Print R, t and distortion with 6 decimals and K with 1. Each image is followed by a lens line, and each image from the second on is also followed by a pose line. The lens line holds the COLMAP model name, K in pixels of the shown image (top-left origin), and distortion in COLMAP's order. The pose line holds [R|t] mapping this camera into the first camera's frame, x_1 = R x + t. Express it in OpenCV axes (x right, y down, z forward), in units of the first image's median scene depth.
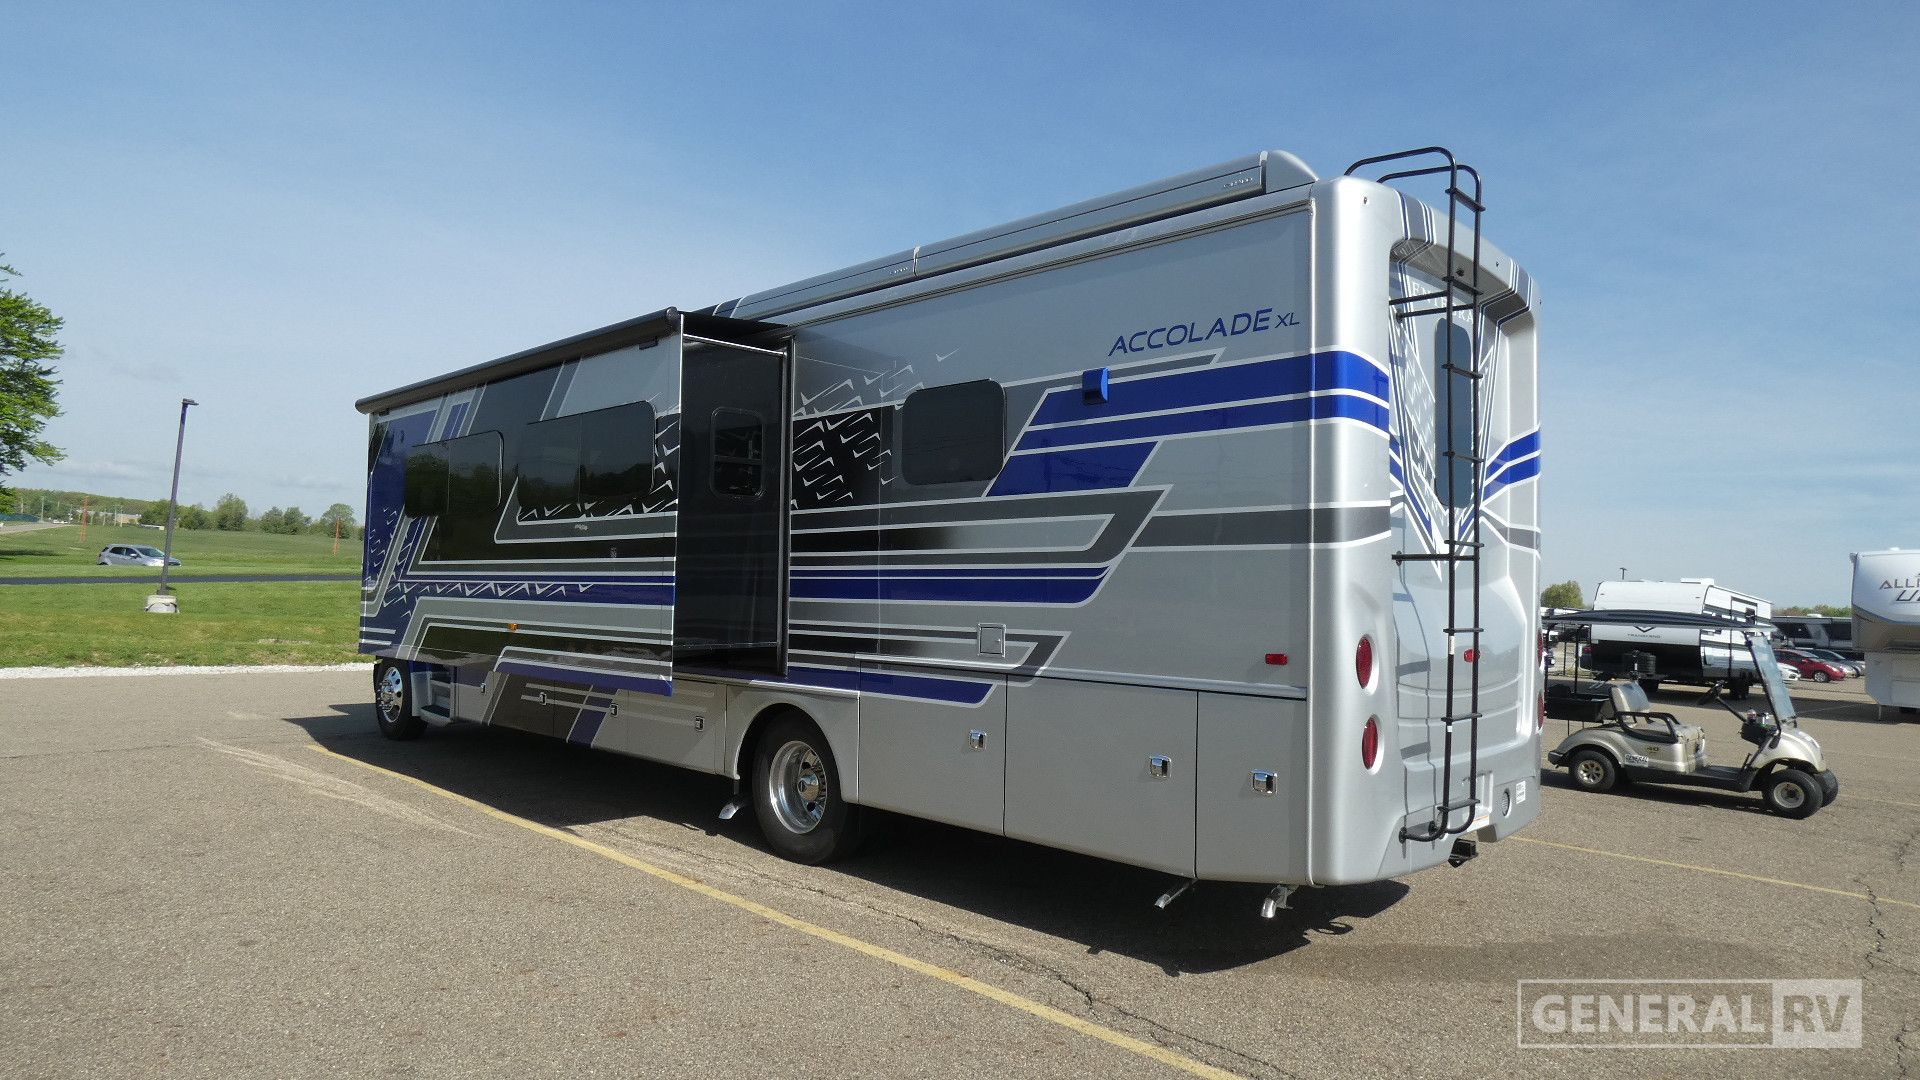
lens RADIAL K [[1156.4, 0, 962.9], [0, 1156.4, 534.8], [0, 0, 1]] dist [-0.008749, -0.002774]
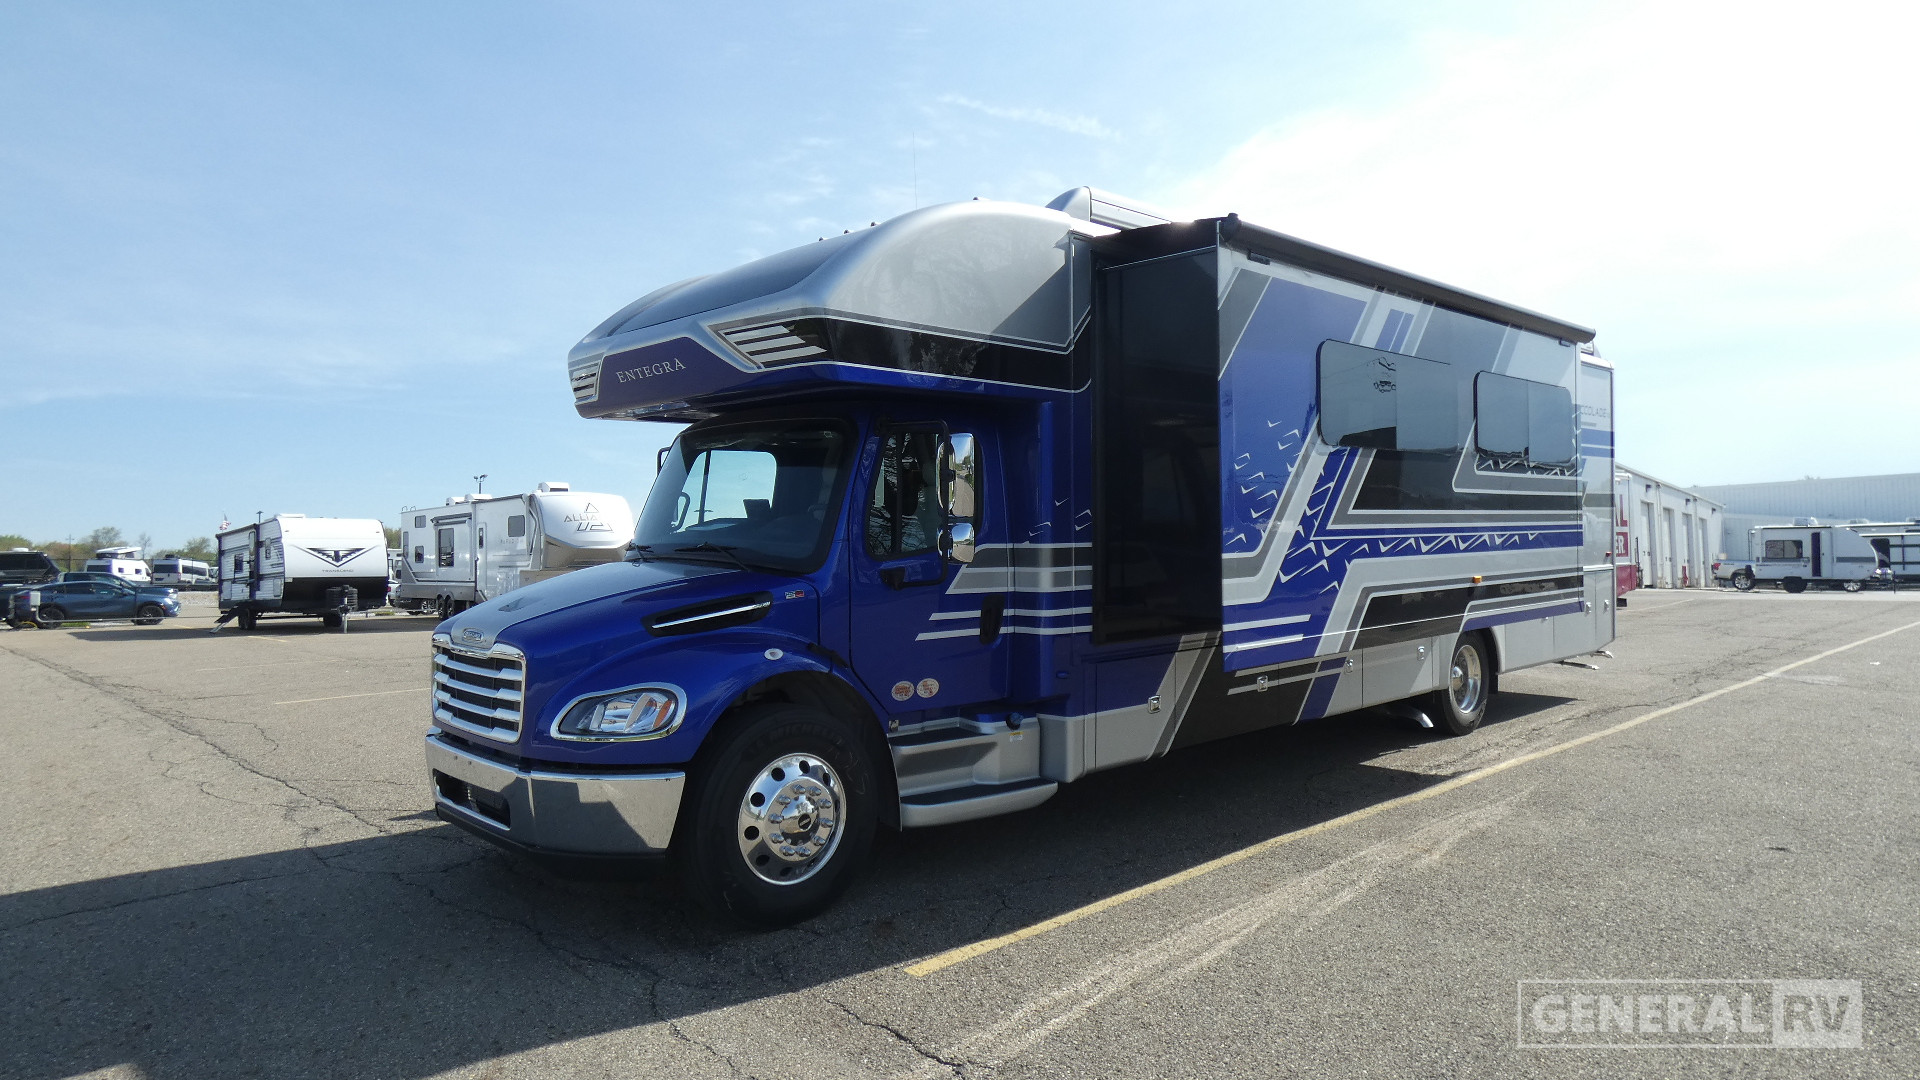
lens RADIAL K [[1156.4, 0, 962.9], [0, 1156.4, 534.8], [0, 0, 1]] dist [-0.008749, -0.002774]
pose [[0.039501, -0.024060, 0.998930, -1.254370], [-0.036995, 0.998989, 0.025525, 0.030651], [-0.998534, -0.037963, 0.038571, 1.278365]]
